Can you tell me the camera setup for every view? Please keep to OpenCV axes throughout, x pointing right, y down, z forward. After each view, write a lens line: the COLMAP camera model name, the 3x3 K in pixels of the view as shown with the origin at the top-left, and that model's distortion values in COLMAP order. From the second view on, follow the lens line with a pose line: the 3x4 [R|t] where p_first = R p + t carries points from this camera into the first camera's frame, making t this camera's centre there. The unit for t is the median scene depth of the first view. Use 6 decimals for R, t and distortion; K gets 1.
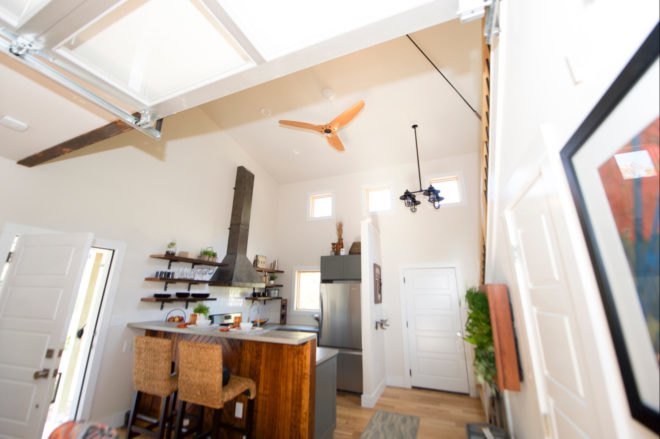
lens RADIAL K [[263.8, 0, 332.8], [0, 263.8, 208.1], [0, 0, 1]] dist [-0.020250, -0.000120]
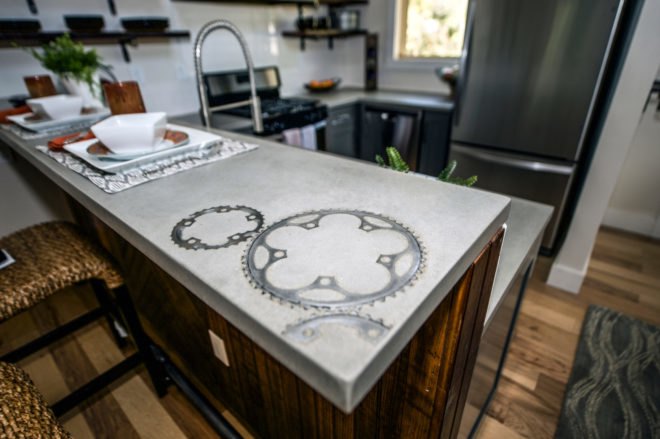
lens RADIAL K [[349.4, 0, 330.0], [0, 349.4, 219.5], [0, 0, 1]] dist [0.001349, 0.000195]
pose [[0.949511, 0.108069, -0.294534, -0.043596], [0.133305, 0.710870, 0.690575, 0.155798], [0.284005, -0.694971, 0.660573, 0.381267]]
